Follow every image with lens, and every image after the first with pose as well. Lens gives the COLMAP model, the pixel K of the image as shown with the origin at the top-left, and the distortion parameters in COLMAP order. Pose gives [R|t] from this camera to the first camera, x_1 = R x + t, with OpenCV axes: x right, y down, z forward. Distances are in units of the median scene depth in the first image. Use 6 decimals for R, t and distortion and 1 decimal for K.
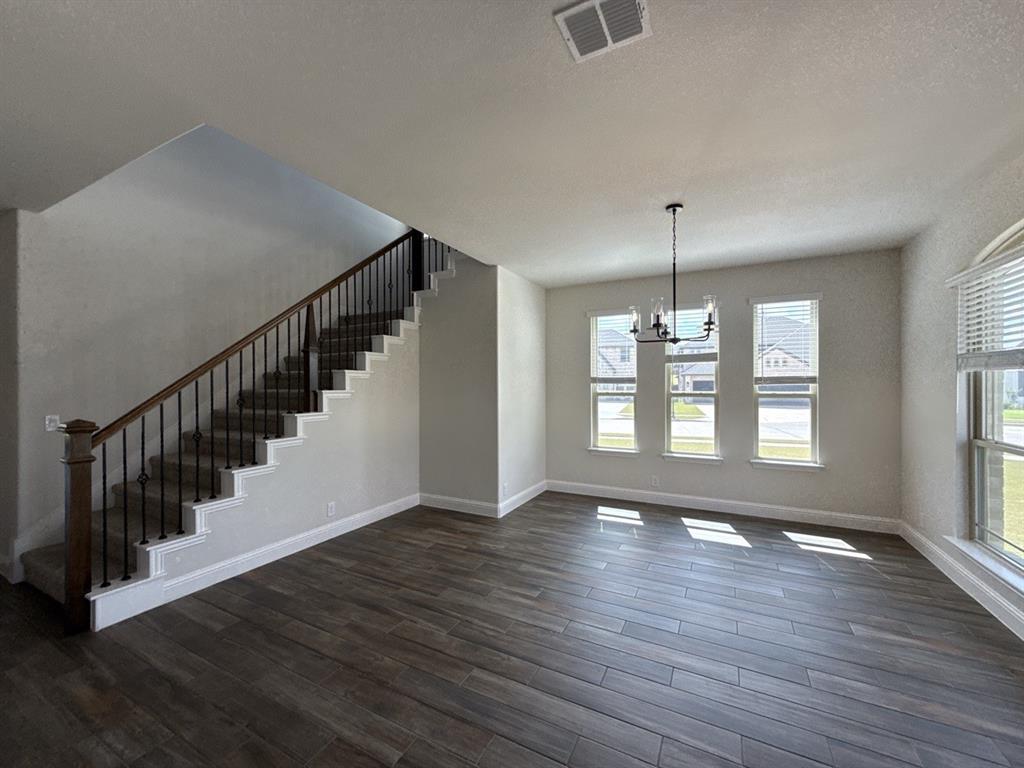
lens RADIAL K [[407.5, 0, 511.2], [0, 407.5, 380.4], [0, 0, 1]] dist [-0.001251, 0.000439]
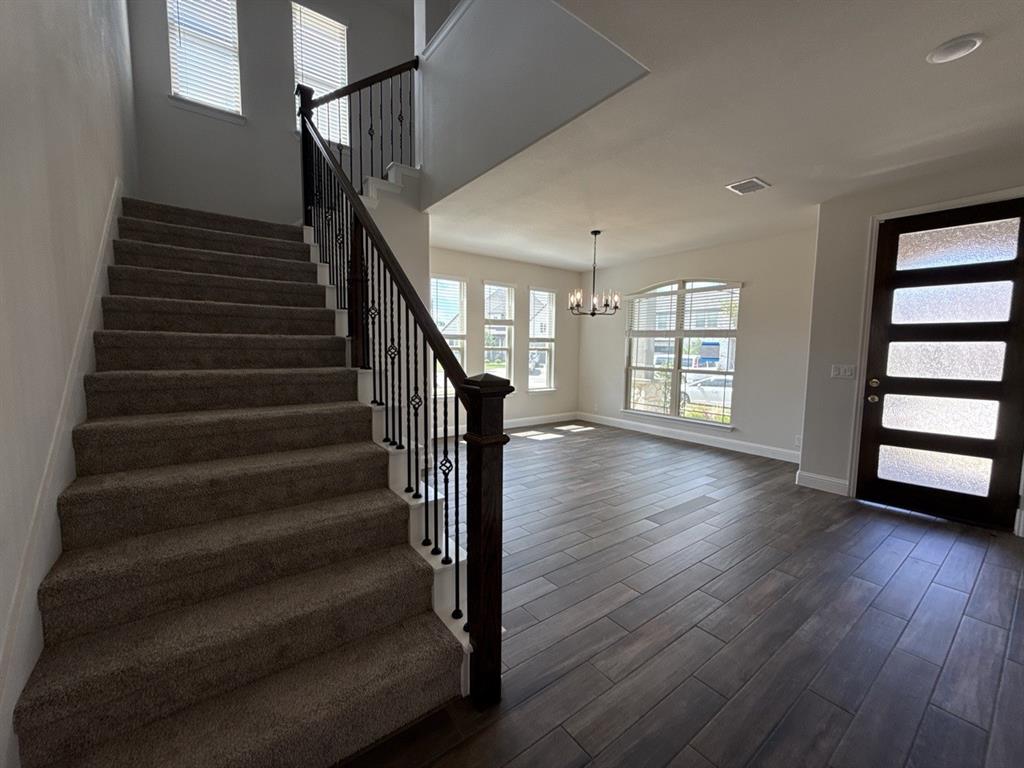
lens RADIAL K [[407.5, 0, 511.3], [0, 407.5, 383.0], [0, 0, 1]] dist [-0.001251, 0.000439]
pose [[0.444505, -0.071414, 0.892925, -1.022641], [-0.019783, 0.995791, 0.089489, 0.032405], [-0.895558, -0.057443, 0.441222, 0.448479]]
